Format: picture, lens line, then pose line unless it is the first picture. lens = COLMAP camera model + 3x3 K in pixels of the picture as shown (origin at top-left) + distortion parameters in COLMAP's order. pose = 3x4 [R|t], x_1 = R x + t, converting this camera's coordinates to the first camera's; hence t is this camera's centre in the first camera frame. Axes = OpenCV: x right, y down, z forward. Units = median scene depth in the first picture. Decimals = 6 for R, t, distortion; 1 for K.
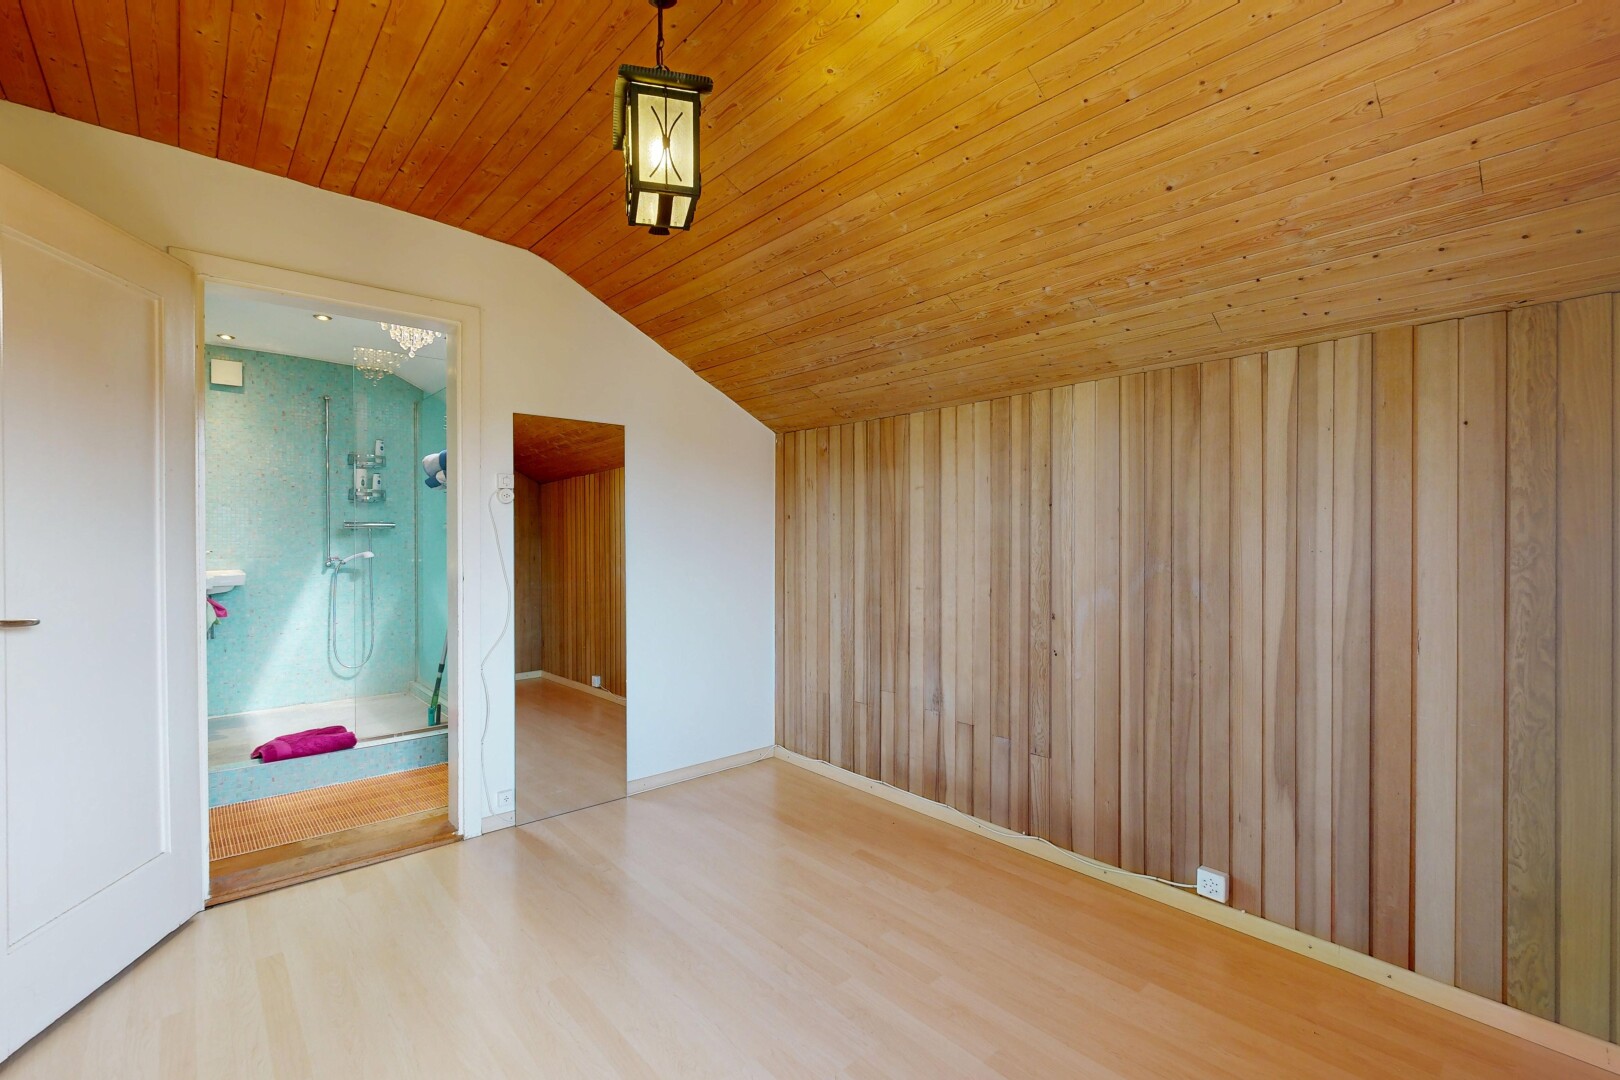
lens RADIAL K [[708.1, 0, 809.5], [0, 708.1, 545.7], [0, 0, 1]] dist [-0.000717, -0.000146]
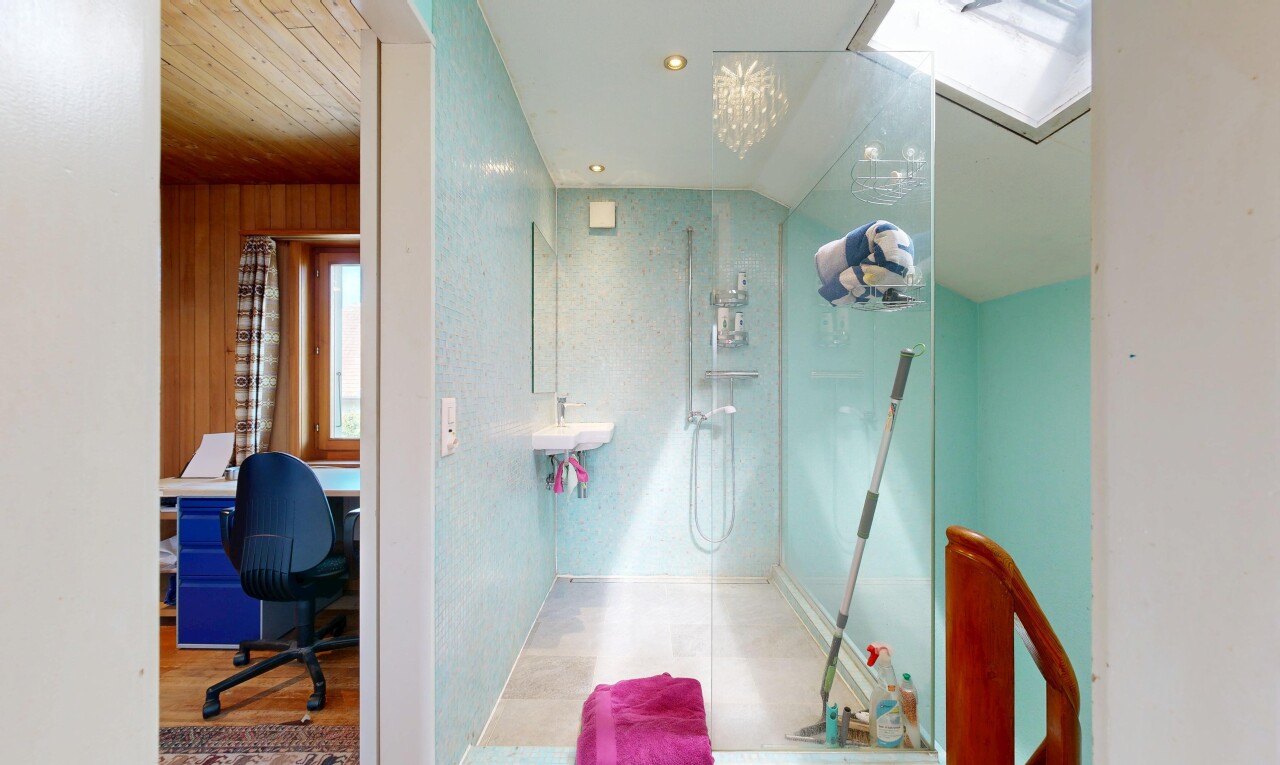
lens RADIAL K [[499.8, 0, 639.7], [0, 499.8, 383.9], [0, 0, 1]] dist [0.000437, -0.000029]
pose [[0.744908, -0.003381, -0.667159, -0.310741], [-0.008047, 0.999869, -0.014052, -0.008018], [0.667119, 0.015836, 0.744783, 0.492011]]
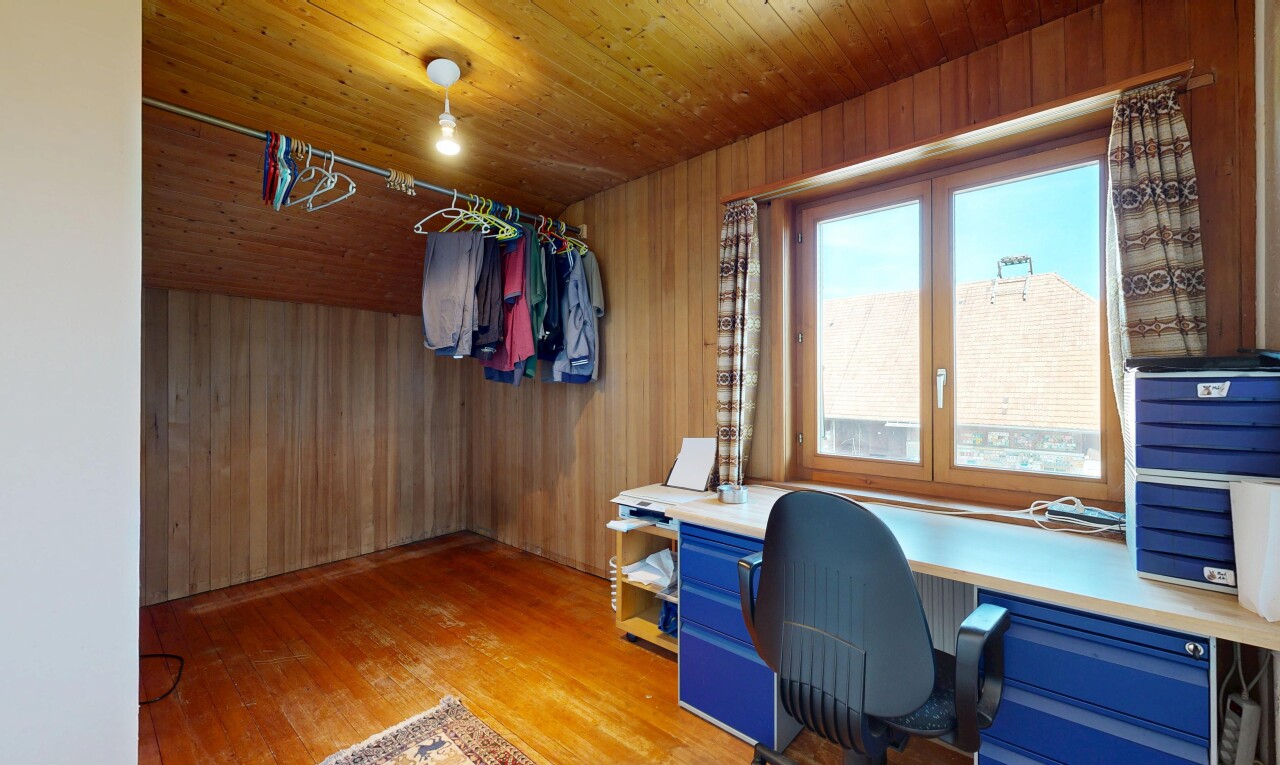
lens RADIAL K [[499.8, 0, 638.6], [0, 499.8, 382.4], [0, 0, 1]] dist [0.000437, -0.000029]
pose [[0.121665, -0.006411, -0.992551, -0.592668], [-0.010087, 0.999920, -0.007695, -0.007044], [0.992520, 0.010948, 0.121590, 0.474202]]
